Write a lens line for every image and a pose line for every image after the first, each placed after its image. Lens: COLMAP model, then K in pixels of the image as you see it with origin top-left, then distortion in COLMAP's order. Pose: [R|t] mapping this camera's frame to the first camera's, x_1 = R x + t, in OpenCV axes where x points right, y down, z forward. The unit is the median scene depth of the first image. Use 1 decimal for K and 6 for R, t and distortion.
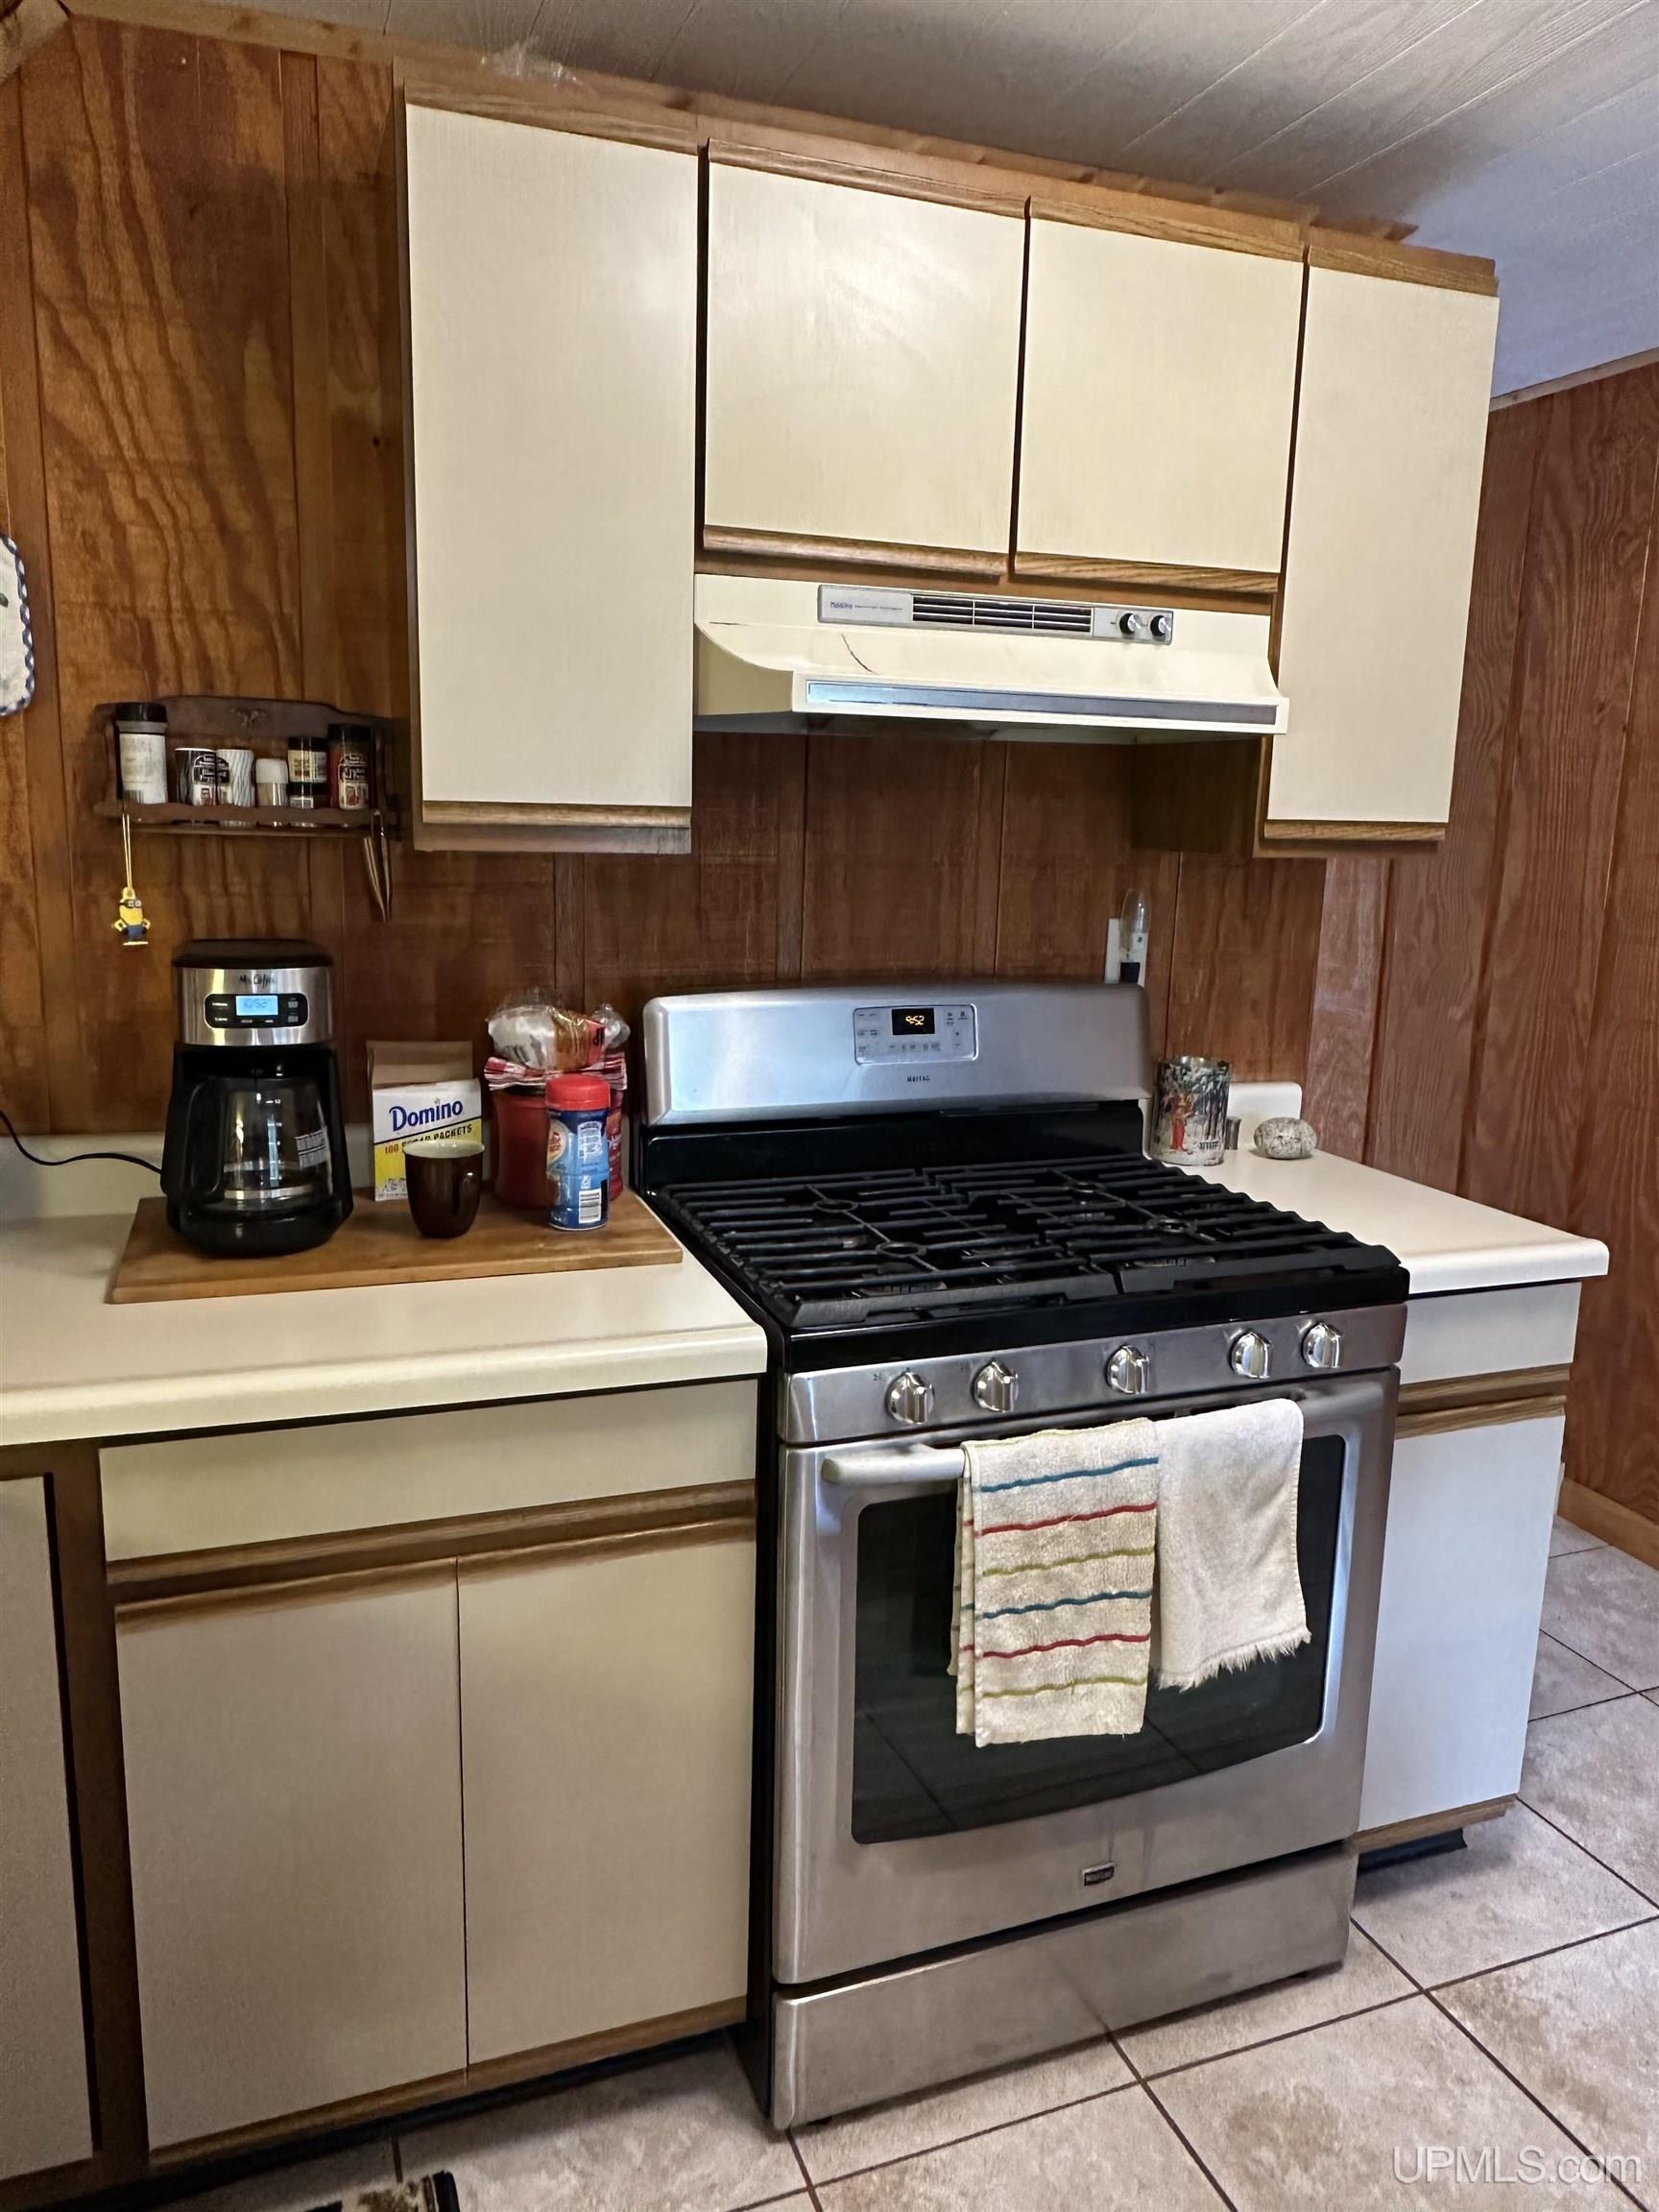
lens RADIAL K [[1503.3, 0, 830.7], [0, 1503.3, 1092.8], [0, 0, 1]] dist [0.002680, 0.002980]
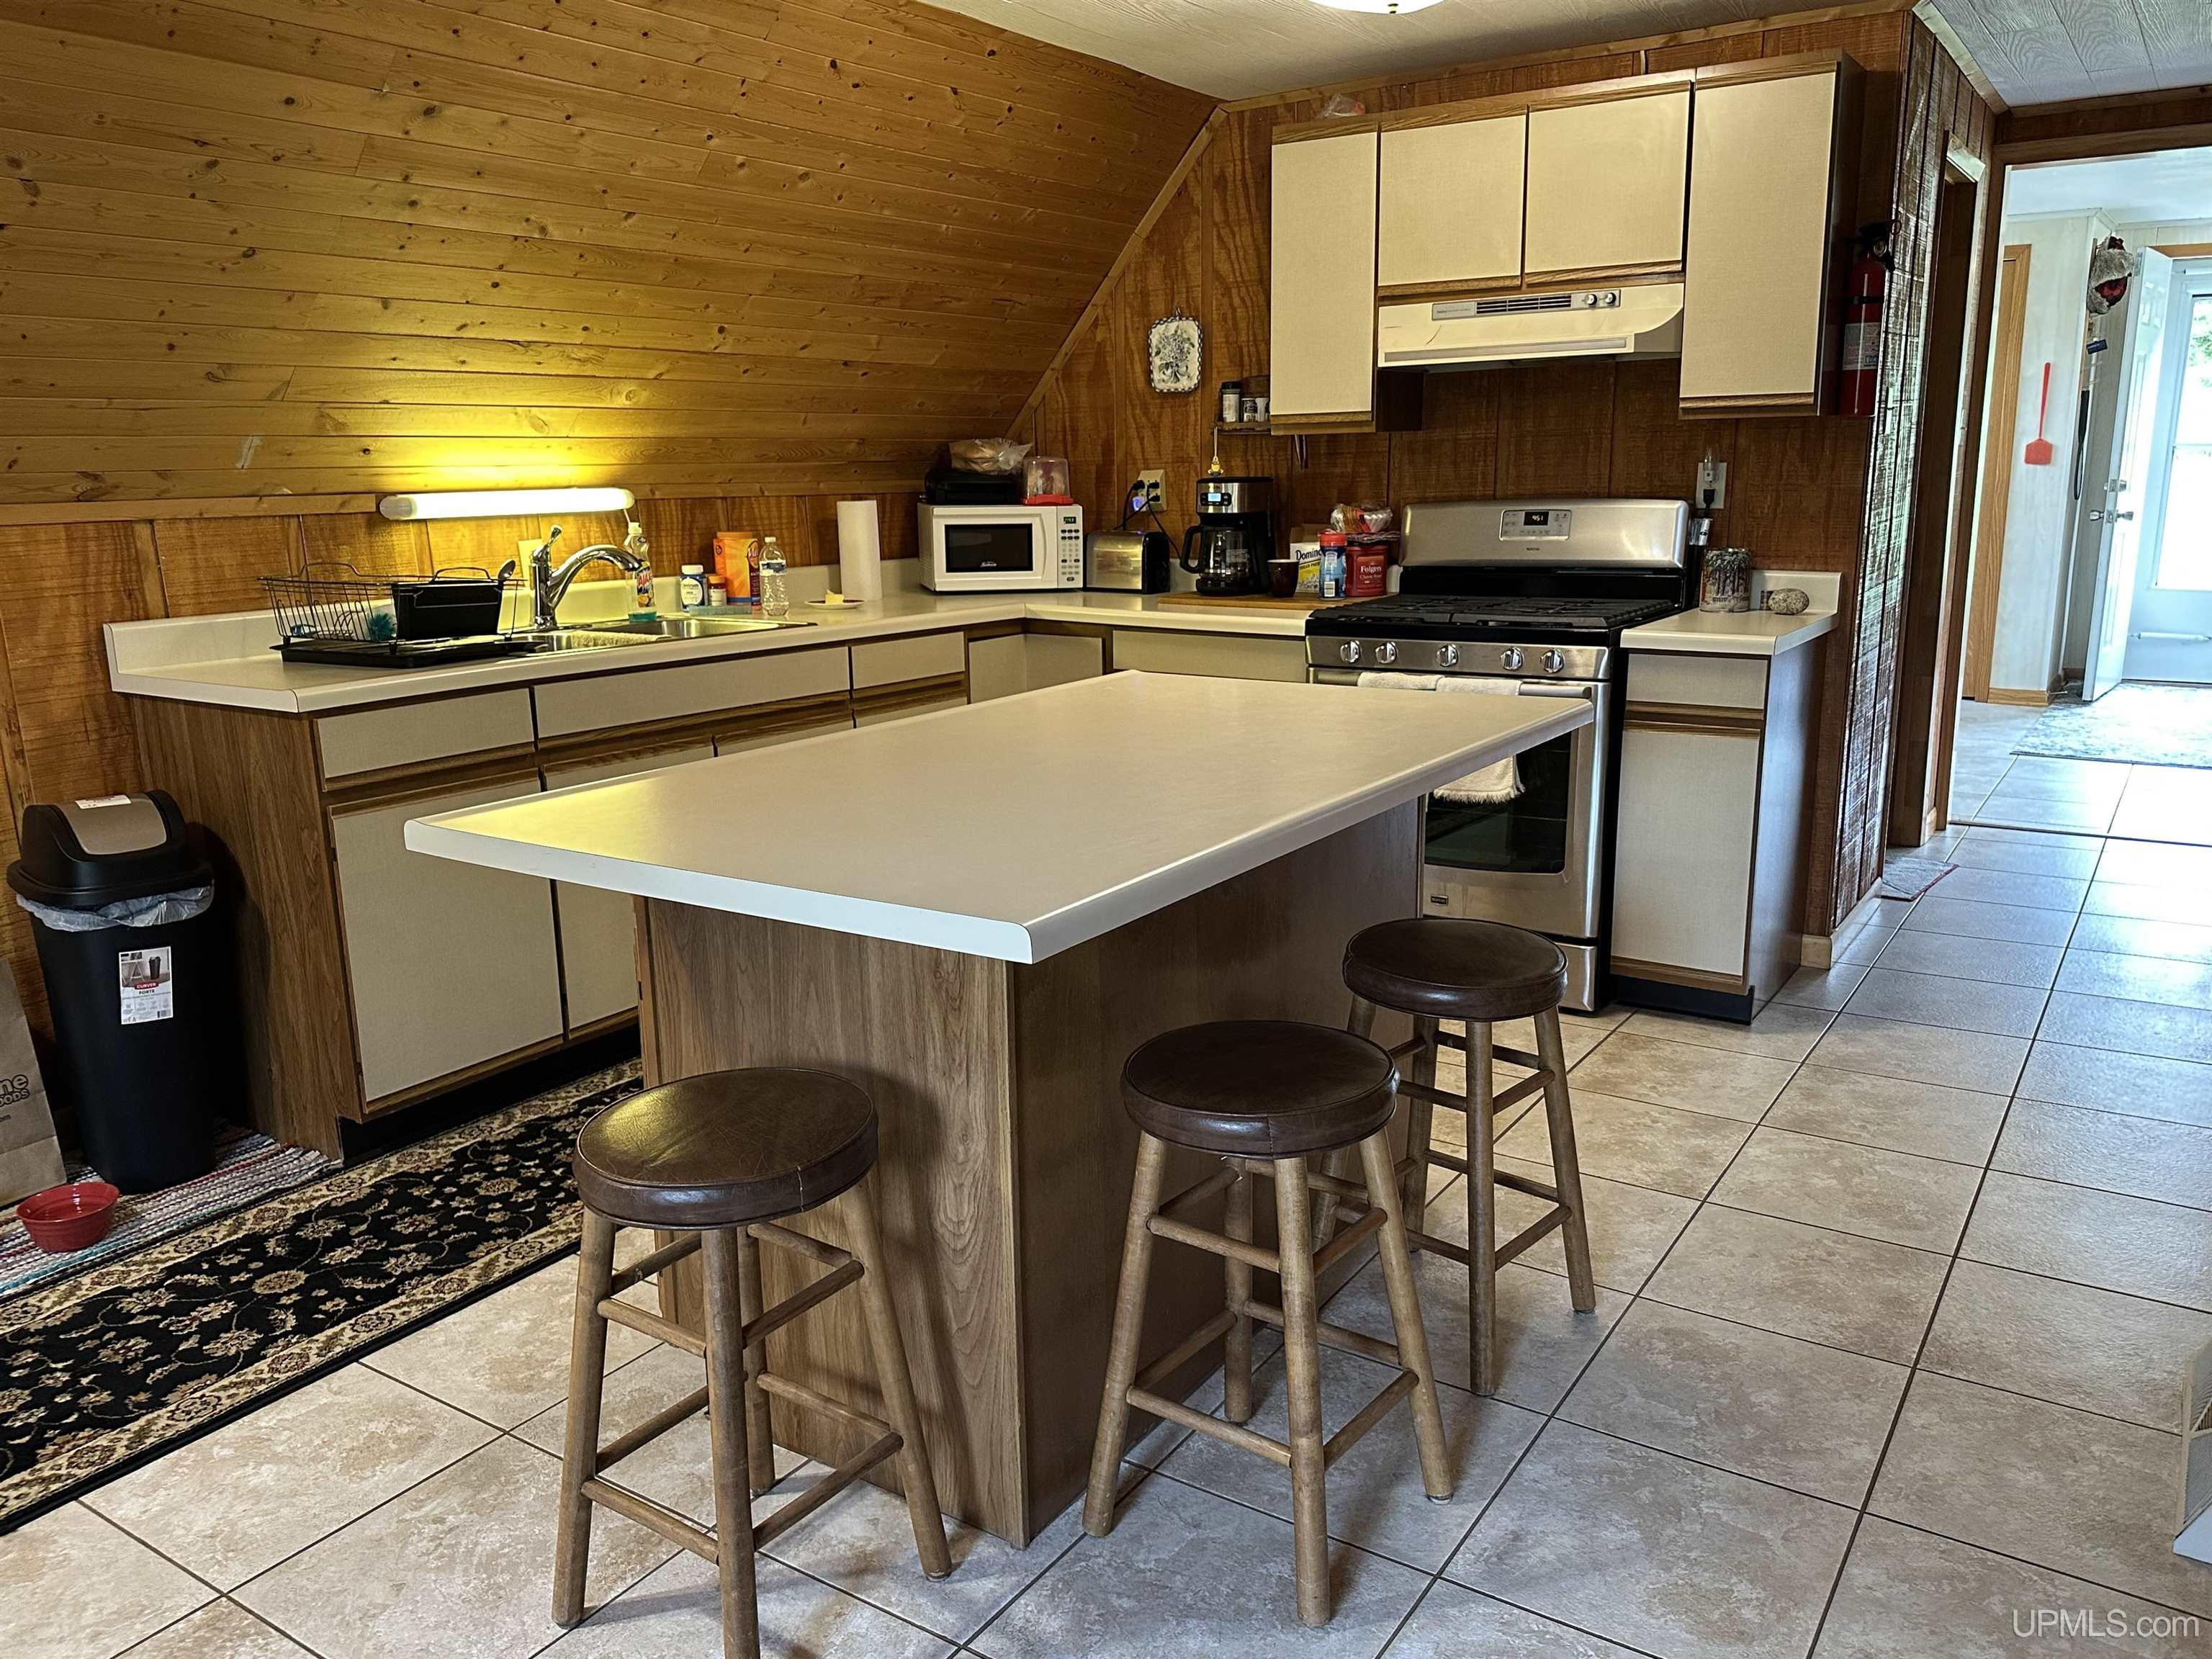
lens RADIAL K [[1671.0, 0, 1102.5], [0, 1671.0, 837.7], [0, 0, 1]] dist [0.004476, -0.000102]
pose [[0.590085, 0.143970, -0.794401, 1.684556], [-0.108117, 0.989200, 0.098964, 0.230843], [0.800069, 0.027491, 0.599278, -0.784470]]
